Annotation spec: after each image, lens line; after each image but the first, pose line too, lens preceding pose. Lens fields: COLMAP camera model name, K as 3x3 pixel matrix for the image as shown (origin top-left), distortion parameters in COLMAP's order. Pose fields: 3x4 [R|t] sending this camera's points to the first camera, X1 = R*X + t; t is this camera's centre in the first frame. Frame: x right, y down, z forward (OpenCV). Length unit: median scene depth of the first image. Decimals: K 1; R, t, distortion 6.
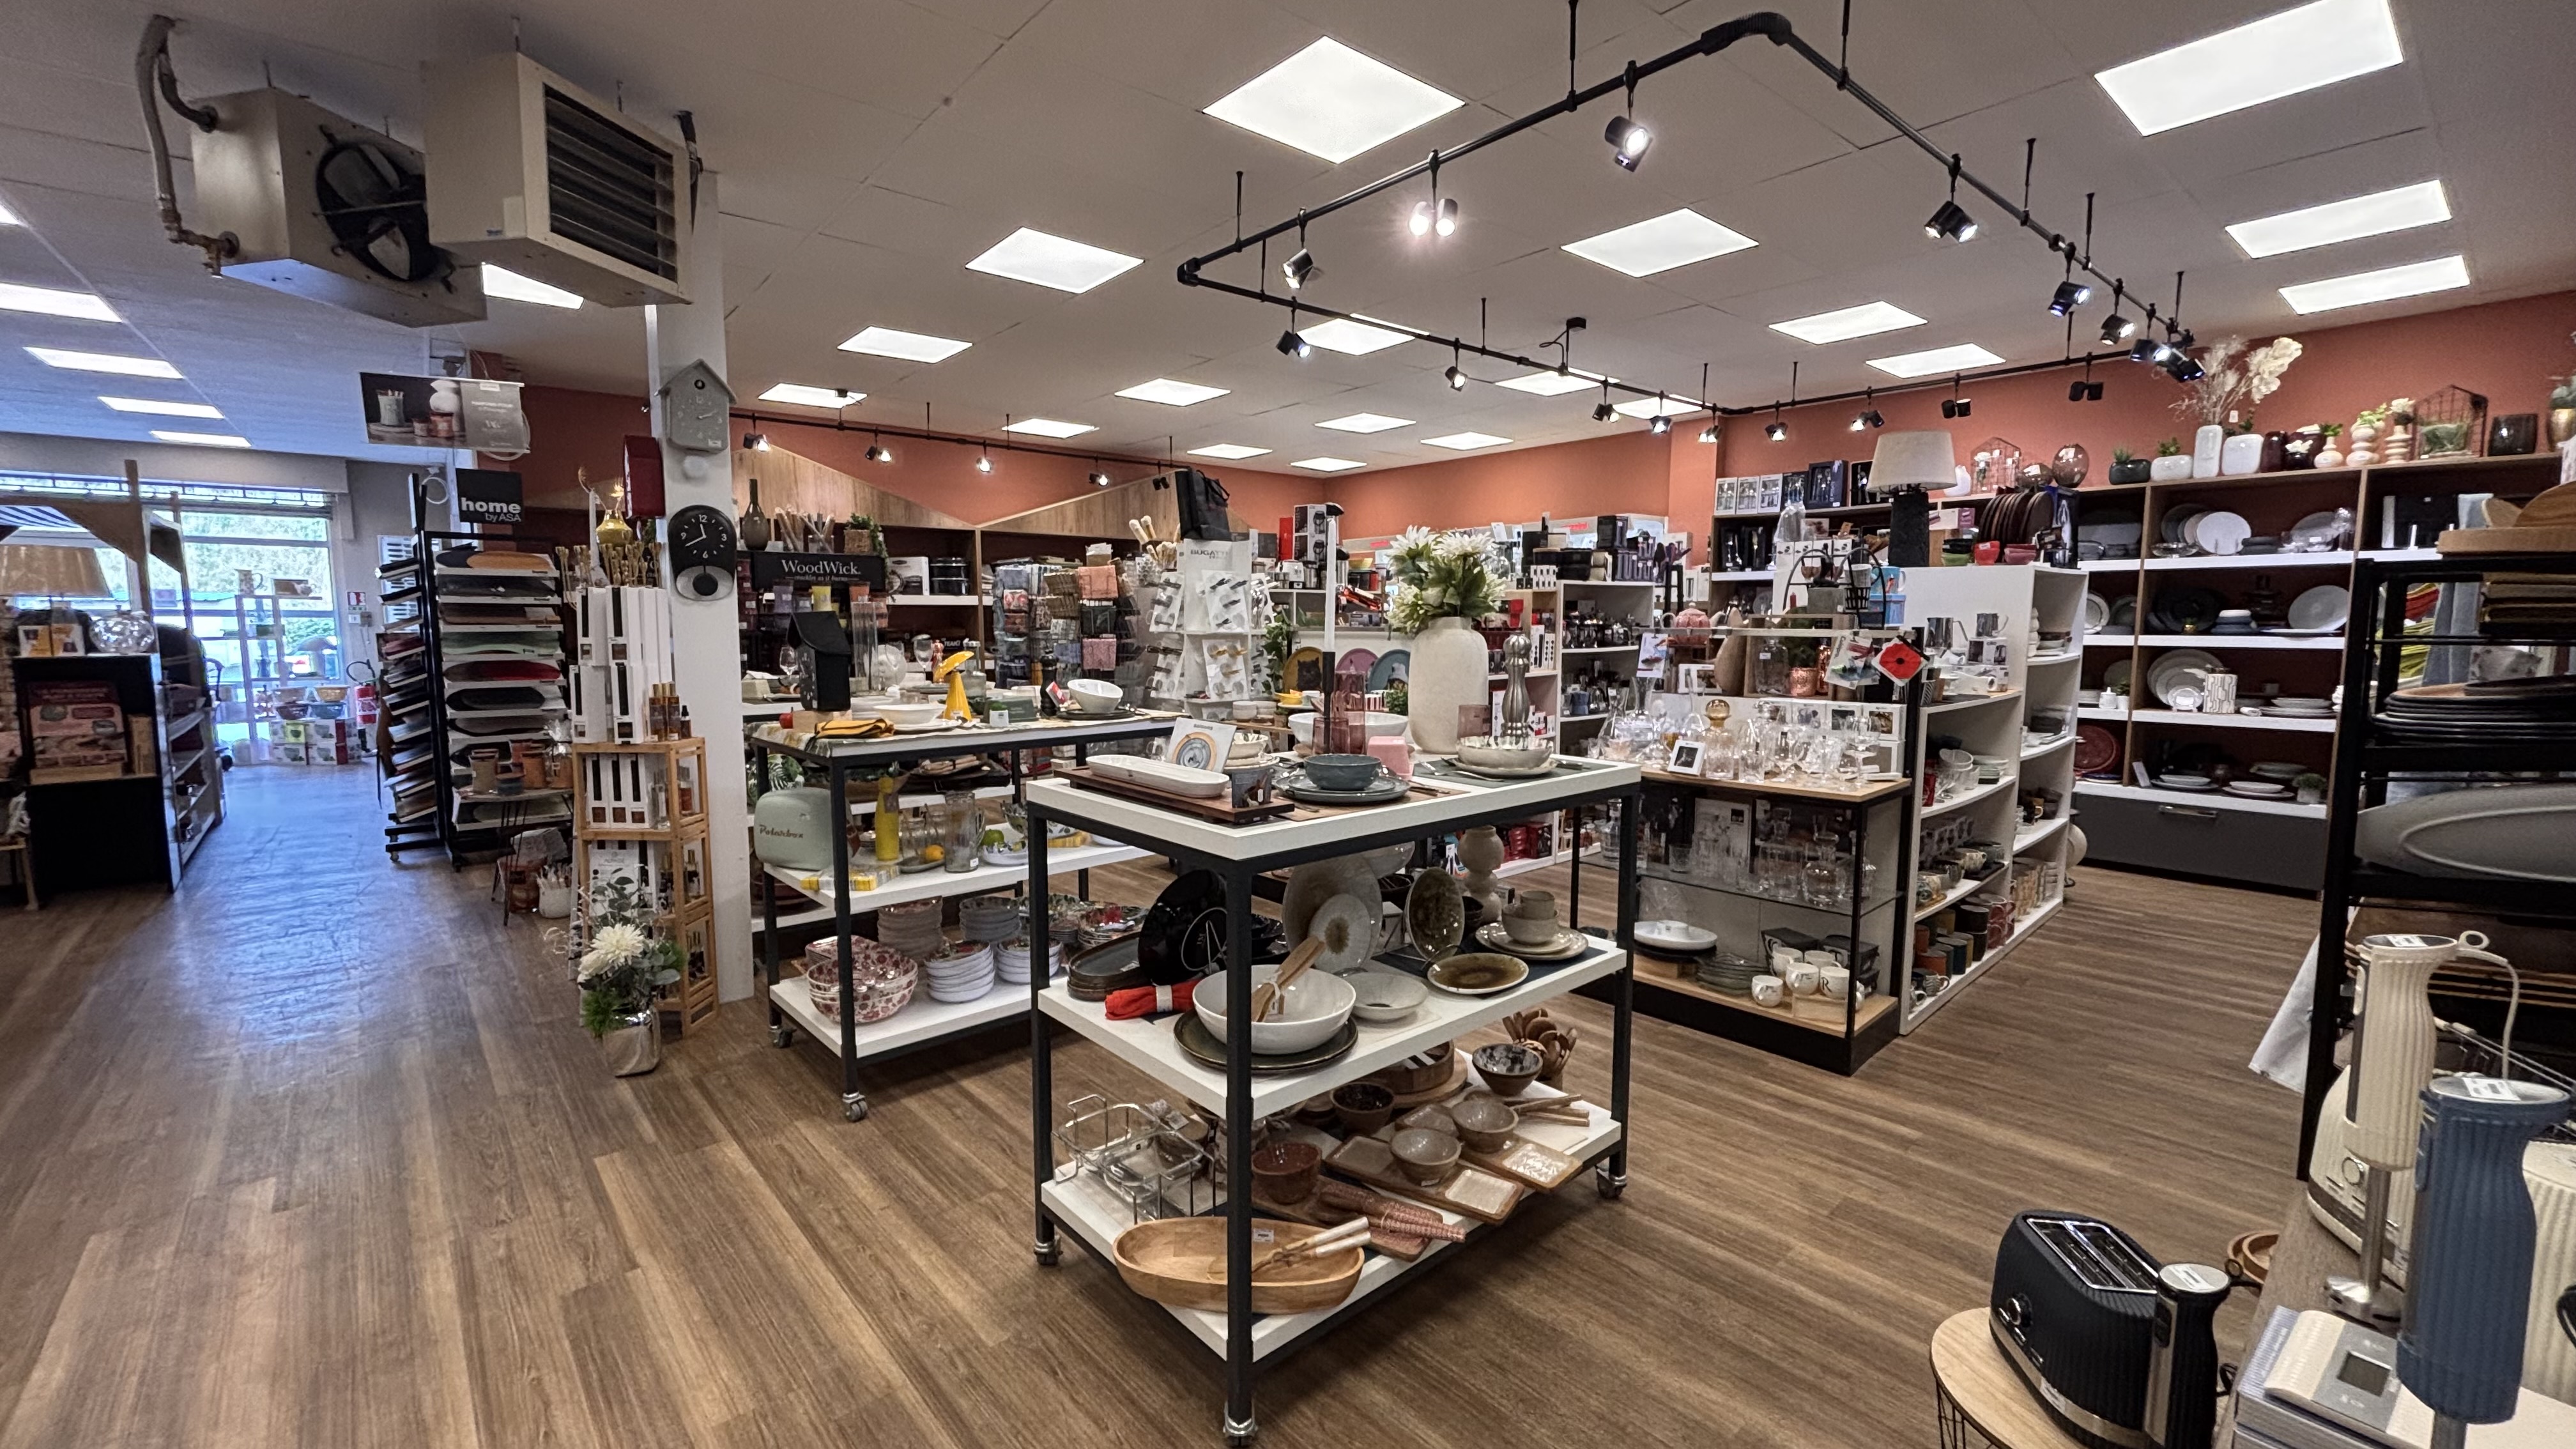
lens RADIAL K [[1057.1, 0, 1288.0], [0, 1057.1, 724.5], [0, 0, 1]] dist [0.002131, 0.000157]
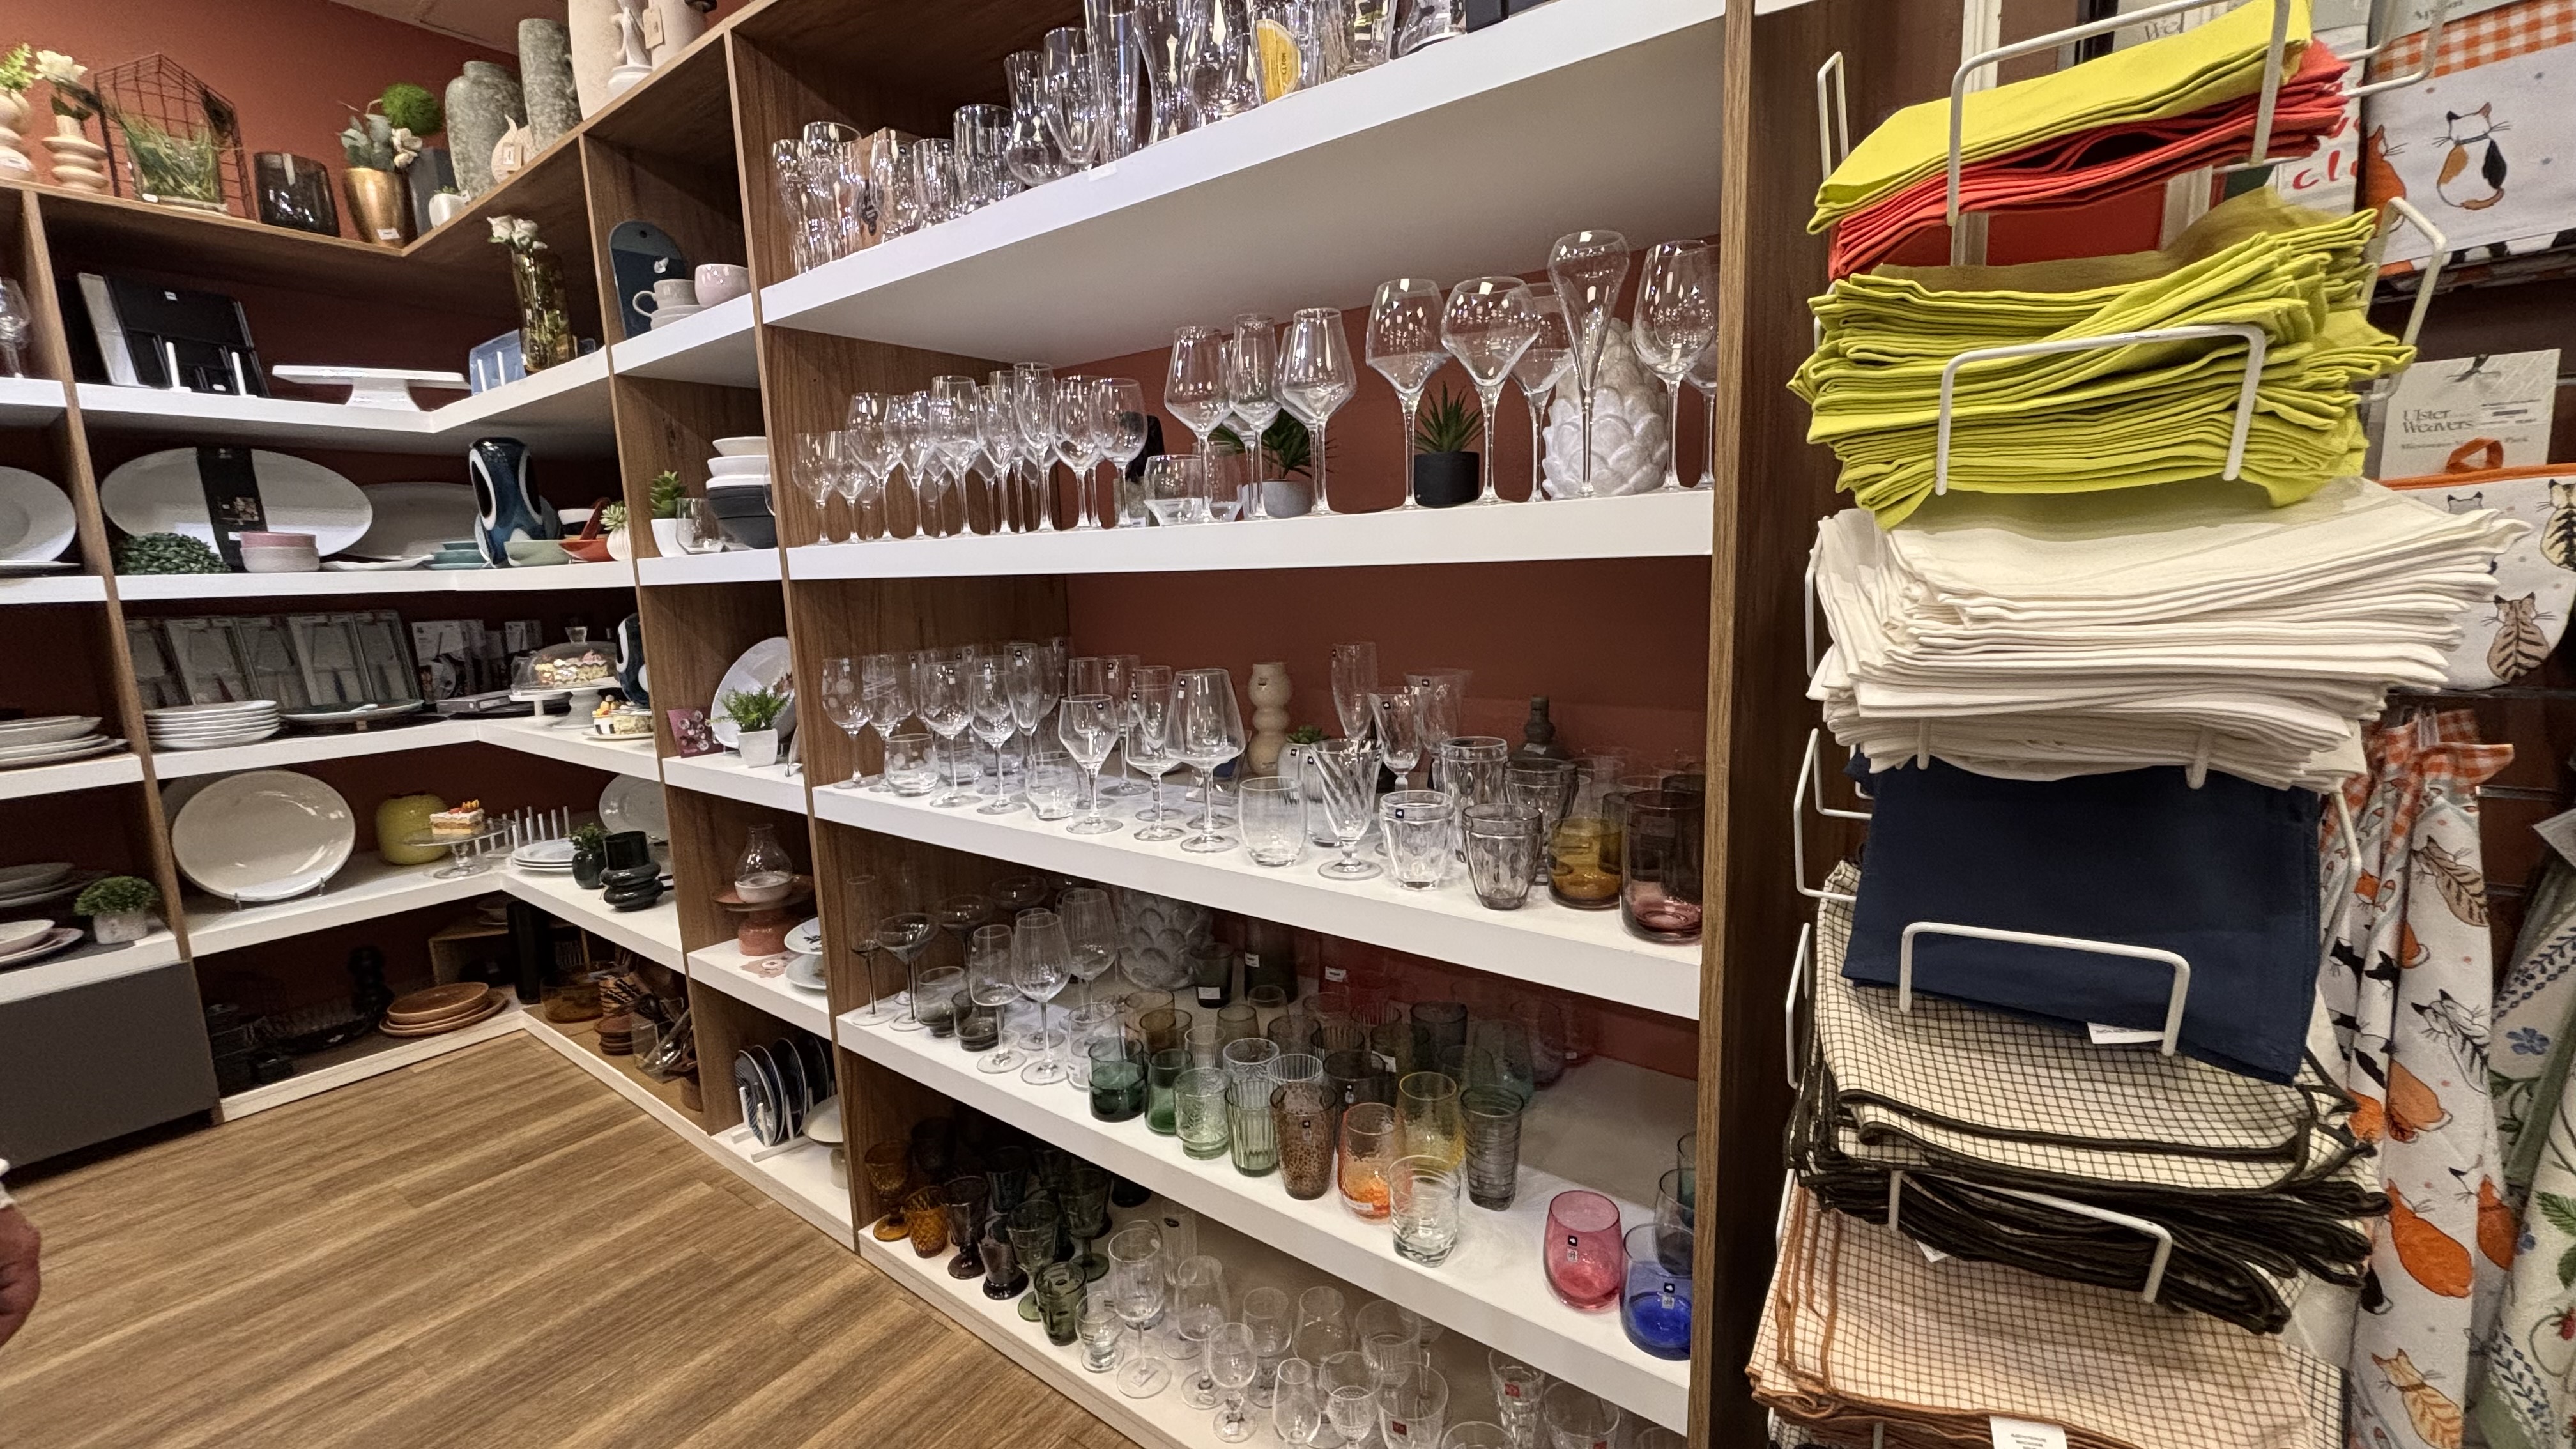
lens RADIAL K [[1035.6, 0, 1288.0], [0, 1035.6, 724.5], [0, 0, 1]] dist [-0.001722, -0.000374]
pose [[-0.214144, -0.143981, 0.966132, 0.445575], [0.134363, 0.975333, 0.175133, -0.028159], [-0.967517, 0.167317, -0.189516, 0.594737]]
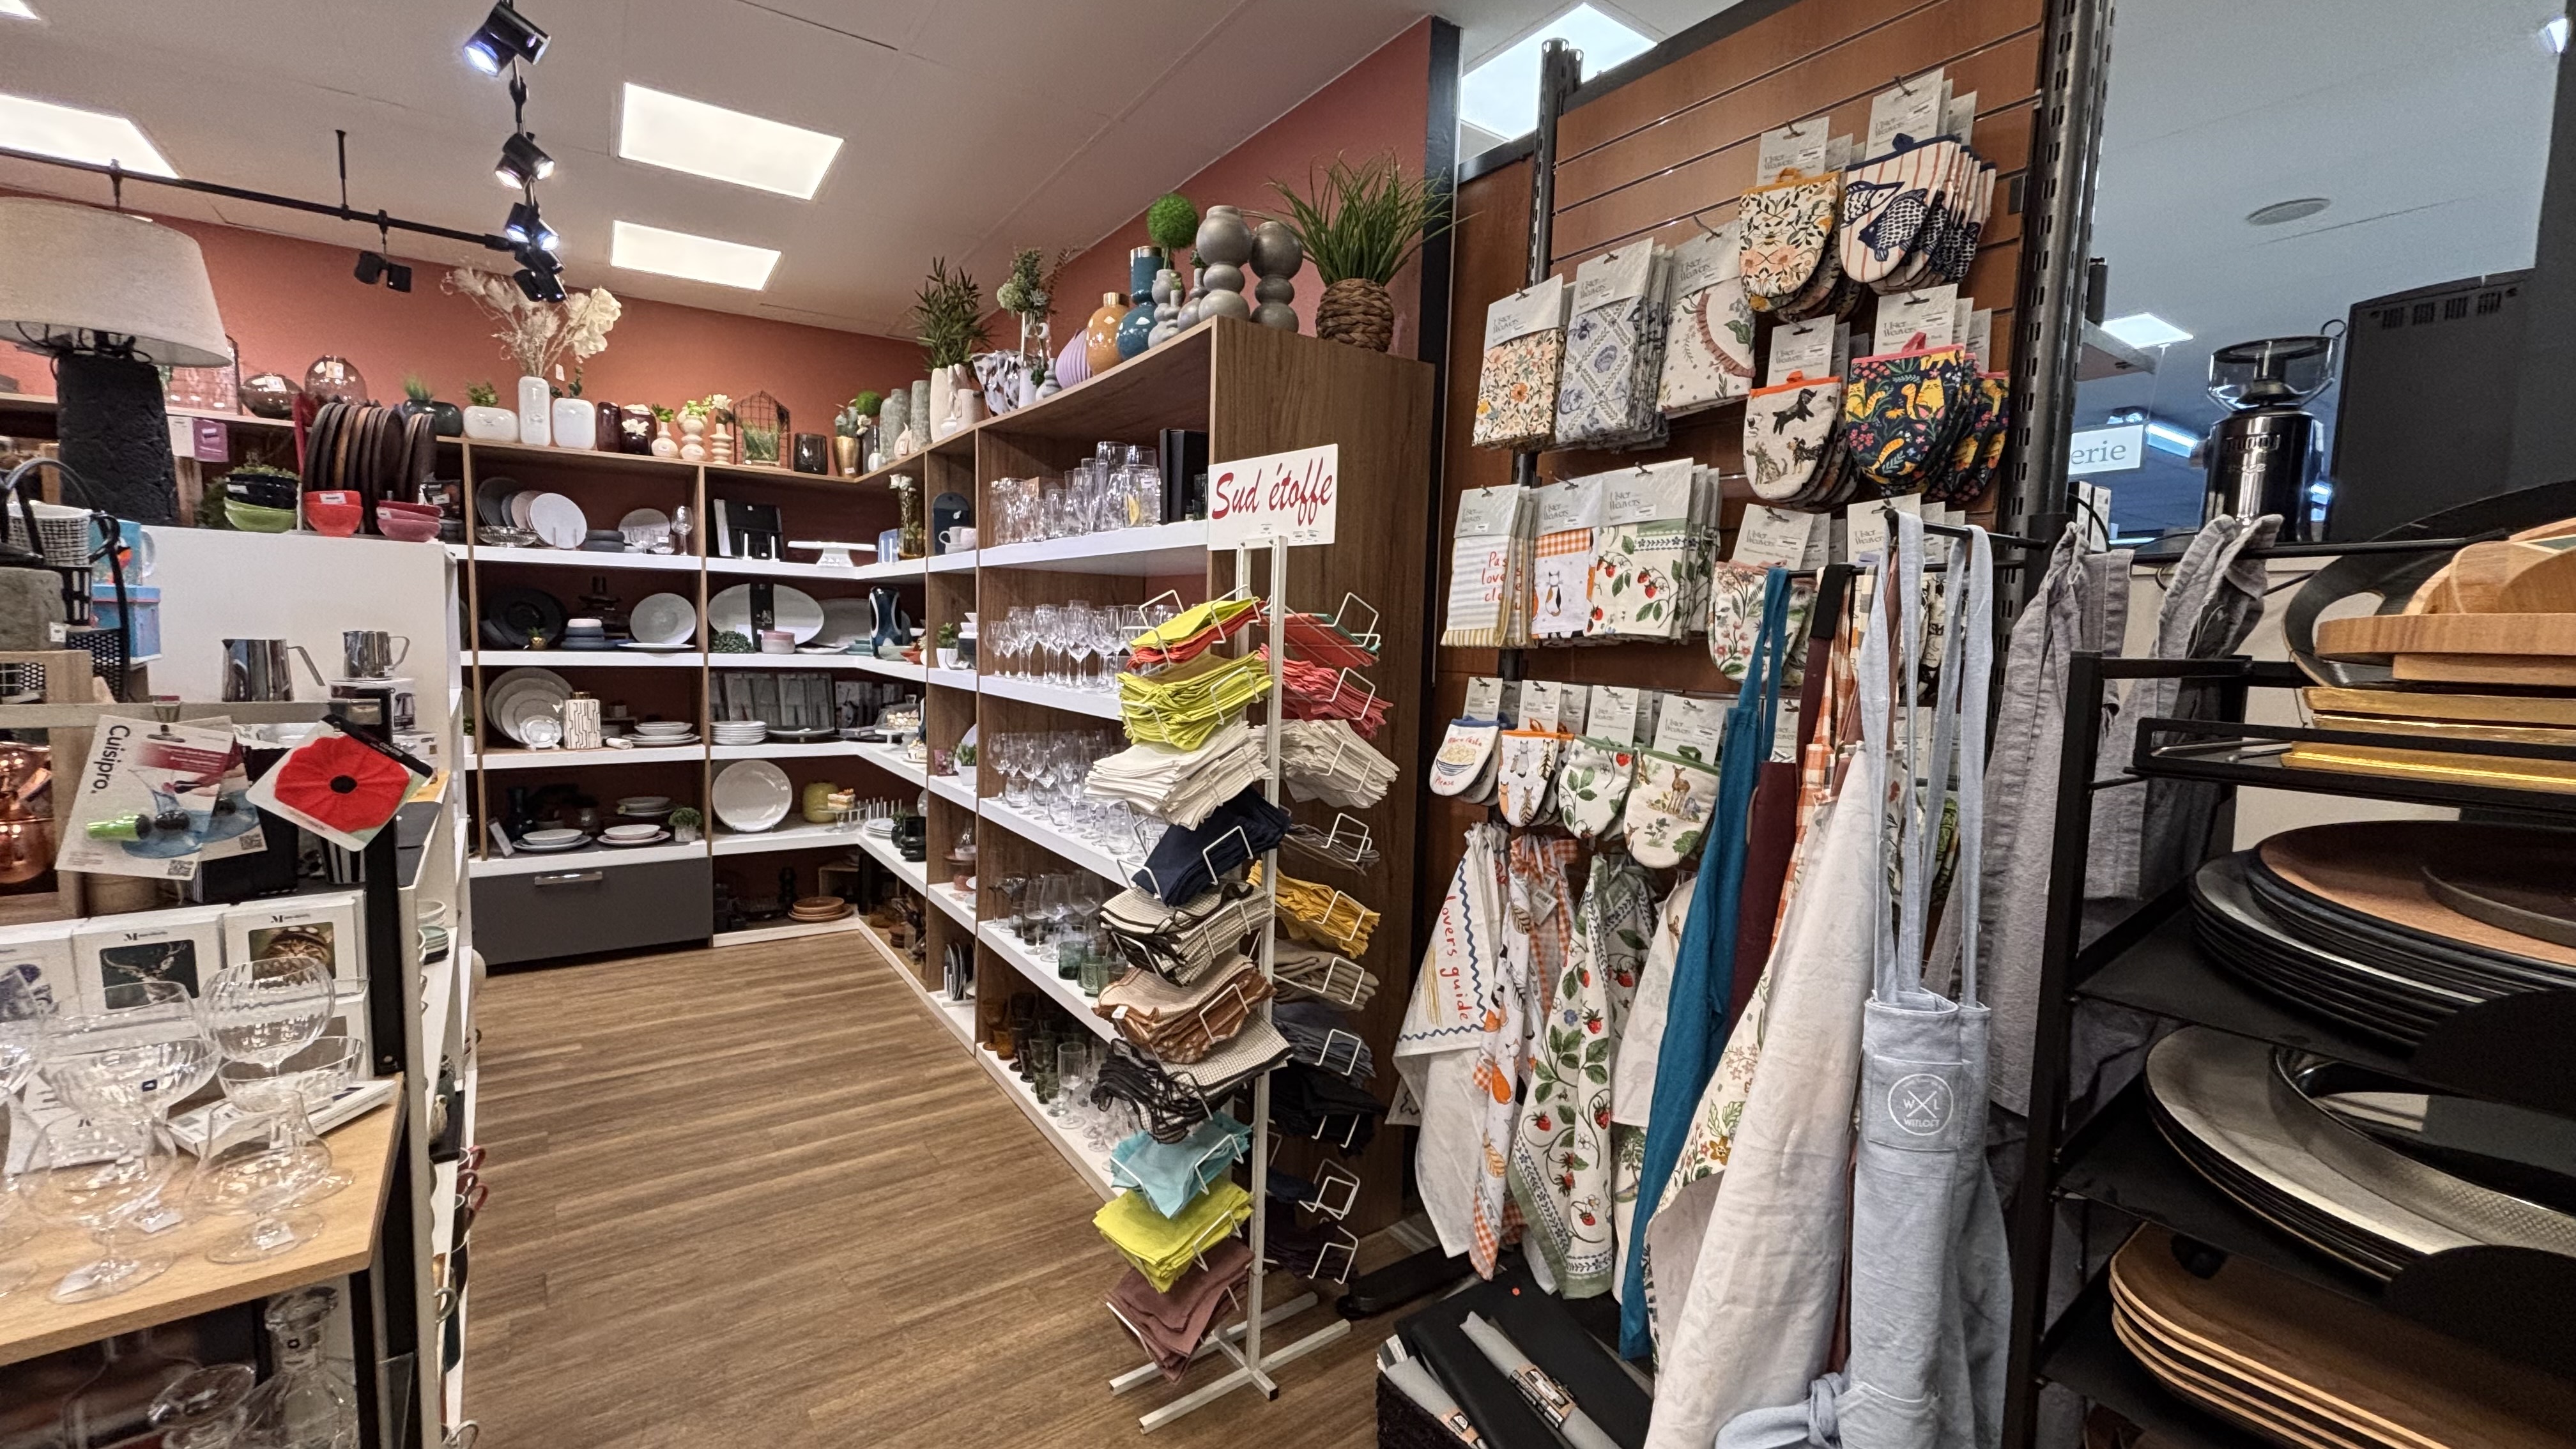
lens RADIAL K [[1057.1, 0, 1288.0], [0, 1057.1, 724.5], [0, 0, 1]] dist [0.002131, 0.000157]
pose [[0.115016, -0.085496, 0.989678, 0.163007], [0.074074, 0.994254, 0.077283, -0.053854], [-0.990598, 0.064421, 0.120688, 0.402124]]
